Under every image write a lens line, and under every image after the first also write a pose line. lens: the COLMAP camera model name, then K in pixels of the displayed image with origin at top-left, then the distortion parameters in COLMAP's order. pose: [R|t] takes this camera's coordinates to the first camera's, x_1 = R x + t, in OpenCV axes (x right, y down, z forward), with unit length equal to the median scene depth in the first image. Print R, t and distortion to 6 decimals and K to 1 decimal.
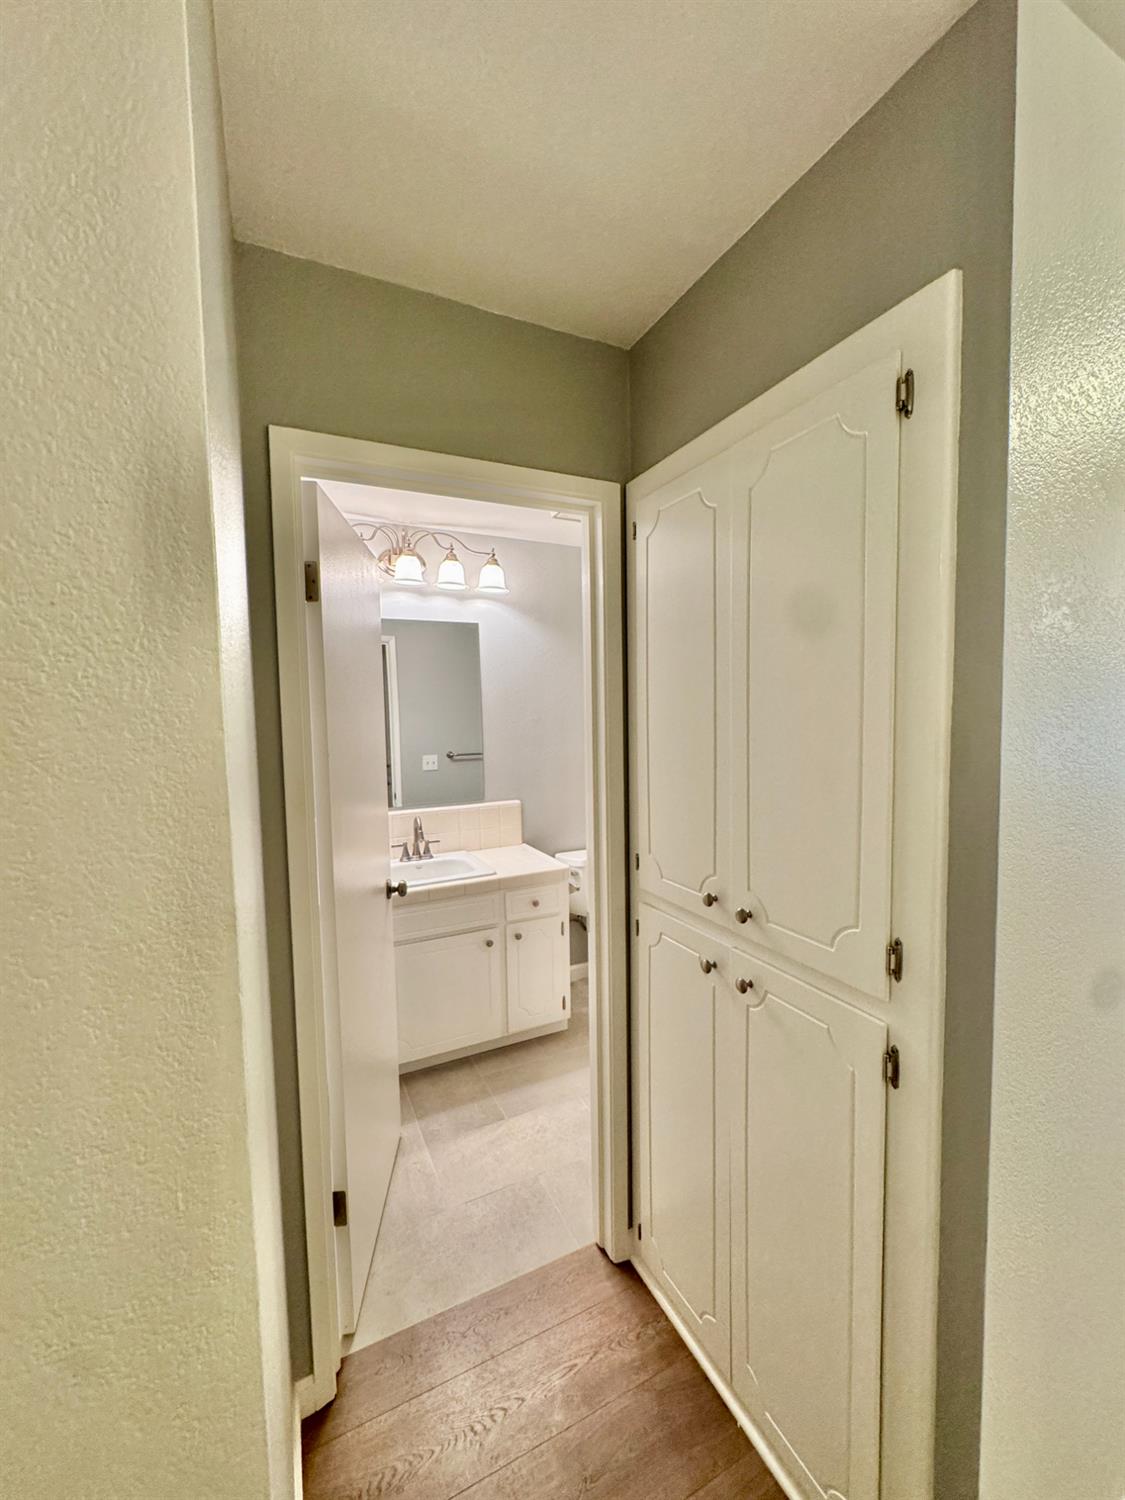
lens RADIAL K [[596.4, 0, 562.5], [0, 596.4, 750.0], [0, 0, 1]] dist [-0.002024, -0.000040]
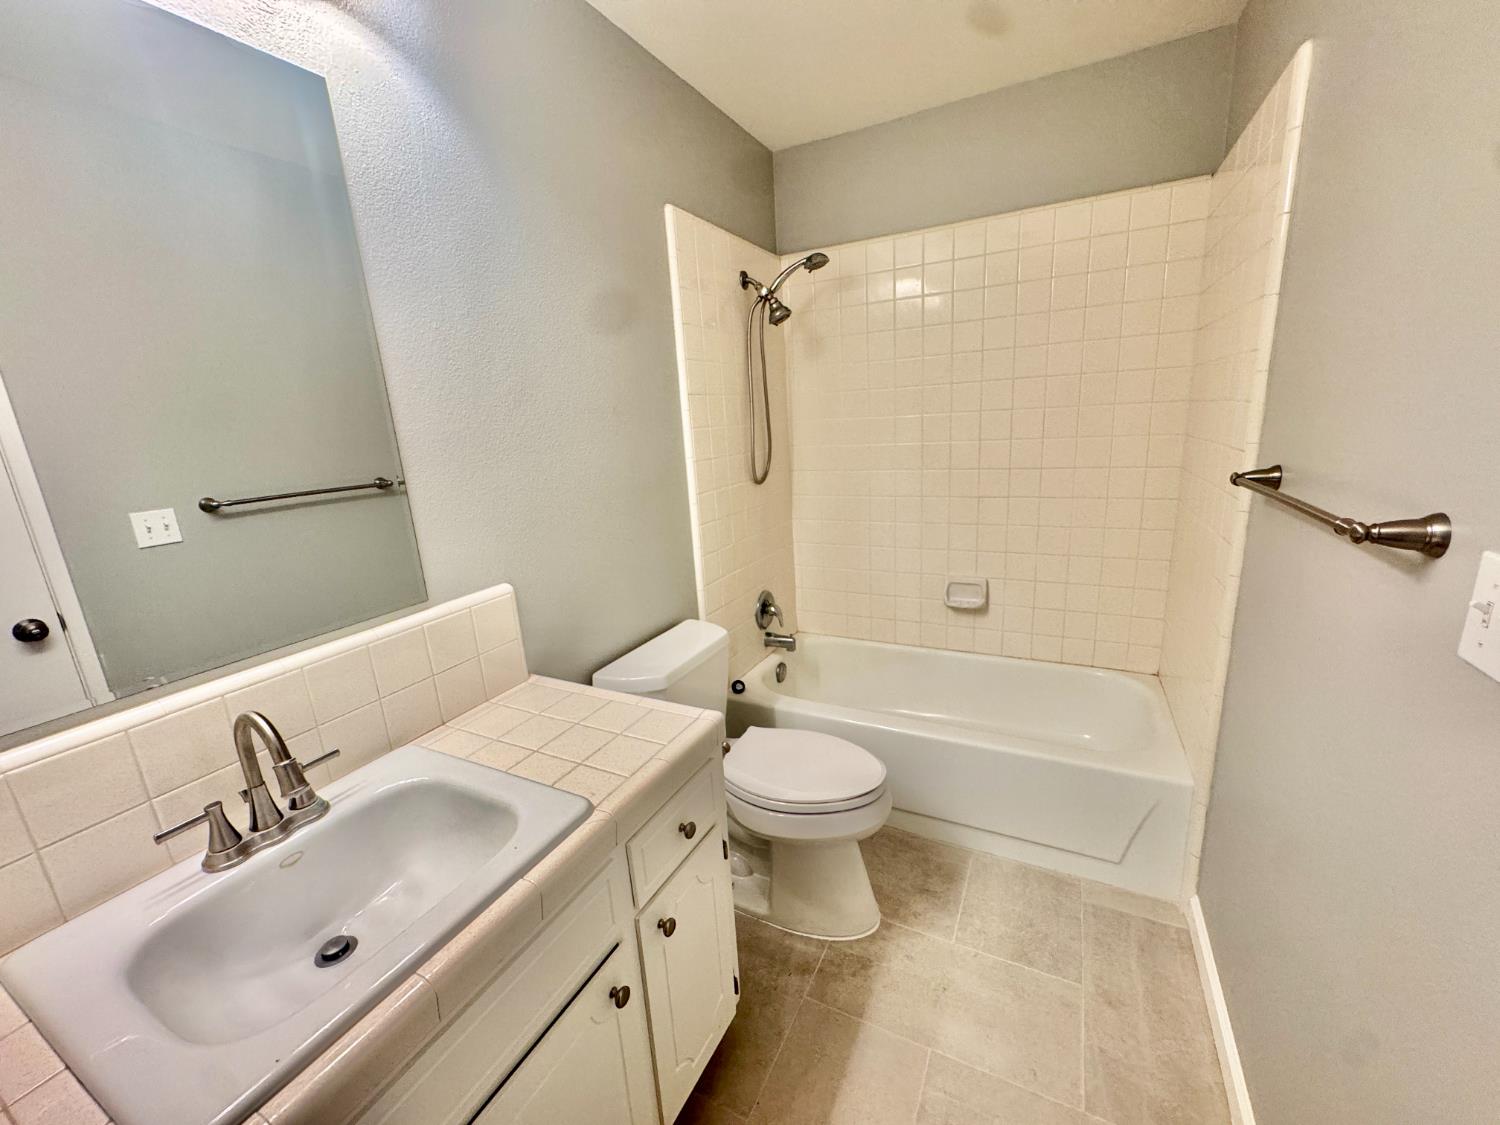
lens RADIAL K [[596.4, 0, 750.0], [0, 596.4, 562.5], [0, 0, 1]] dist [-0.002024, -0.000040]
pose [[0.804600, -0.172010, 0.568358, -0.194450], [0.085729, 0.980748, 0.175454, 0.011051], [-0.587596, -0.092446, 0.803856, 0.614097]]
